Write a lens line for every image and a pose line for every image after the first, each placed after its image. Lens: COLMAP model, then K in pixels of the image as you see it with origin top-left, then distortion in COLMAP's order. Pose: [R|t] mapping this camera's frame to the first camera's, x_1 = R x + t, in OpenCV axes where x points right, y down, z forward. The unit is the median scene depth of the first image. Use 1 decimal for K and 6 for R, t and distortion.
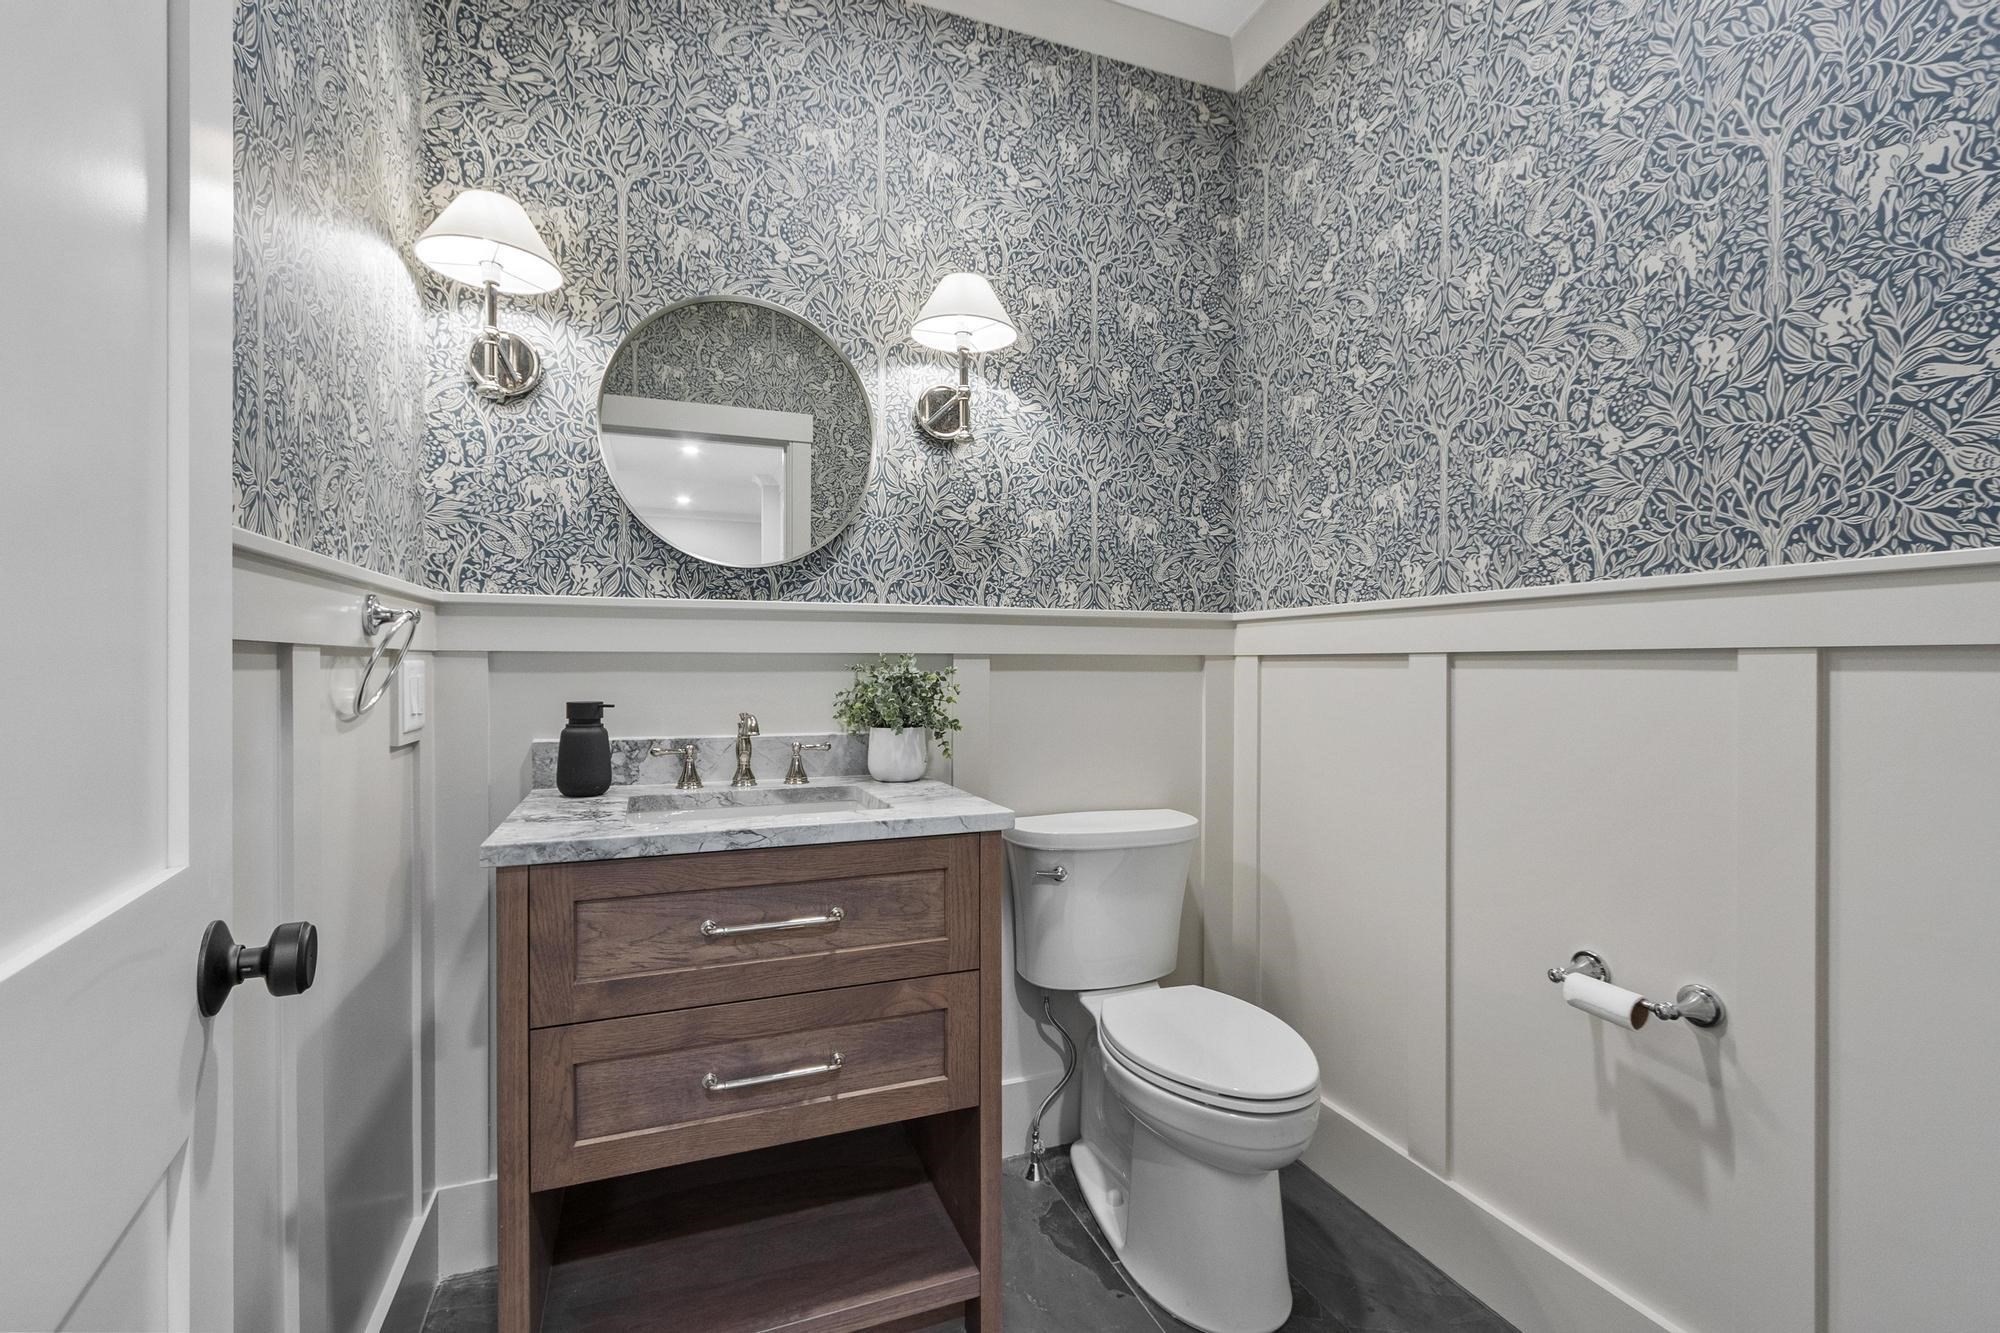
lens RADIAL K [[897.0, 0, 1000.8], [0, 897.0, 668.0], [0, 0, 1]] dist [-0.013908, -0.000046]
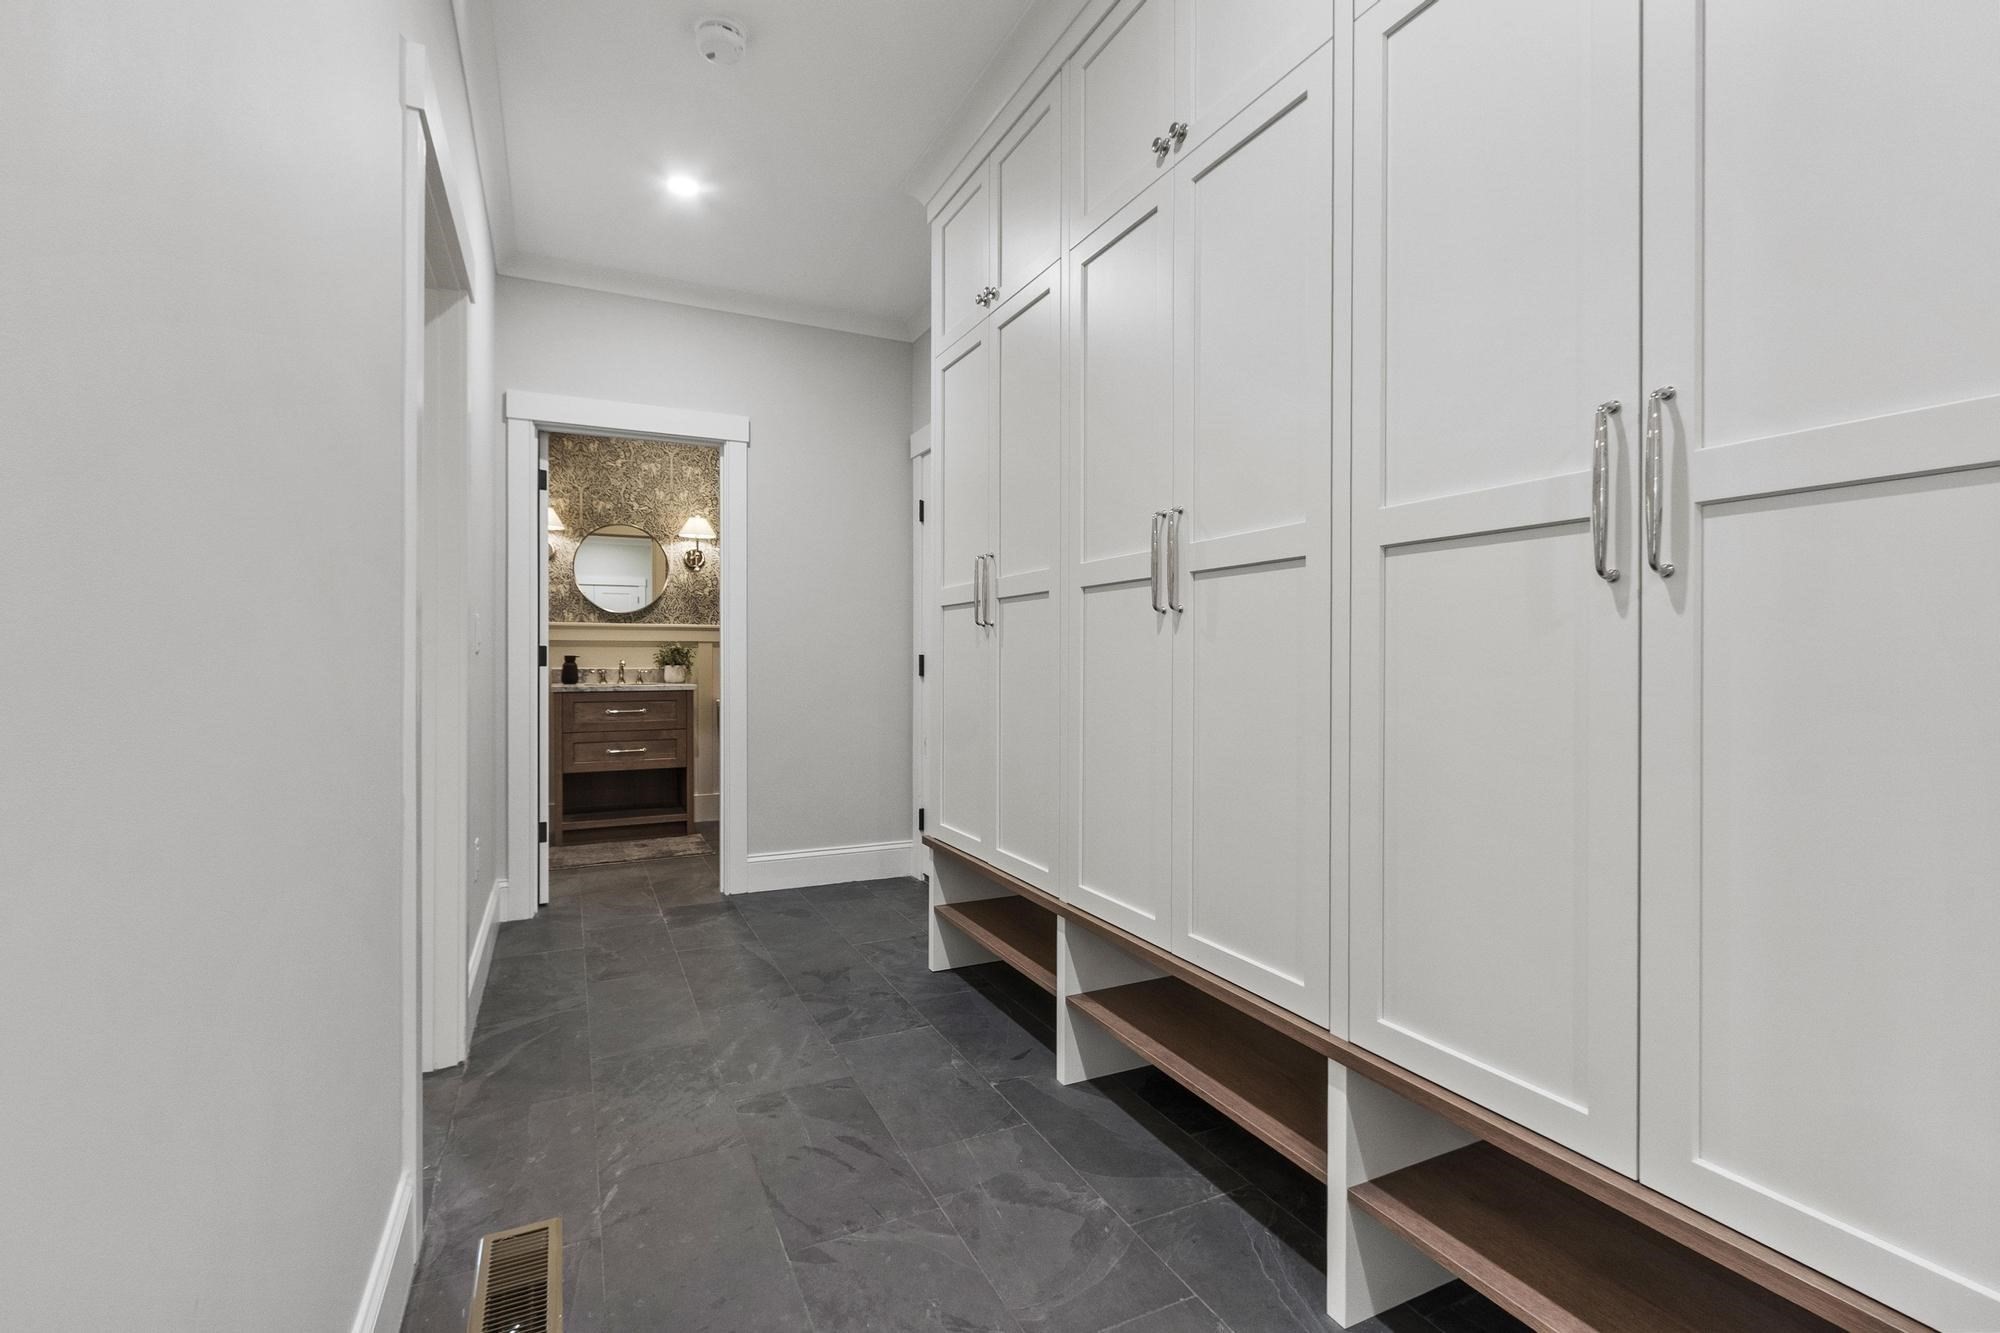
lens RADIAL K [[897.0, 0, 1000.4], [0, 897.0, 658.1], [0, 0, 1]] dist [-0.013908, -0.000046]
pose [[0.996952, -0.000582, 0.078012, 0.758296], [0.000747, 0.999998, -0.002092, 0.048421], [-0.078010, 0.002144, 0.996950, -2.131679]]
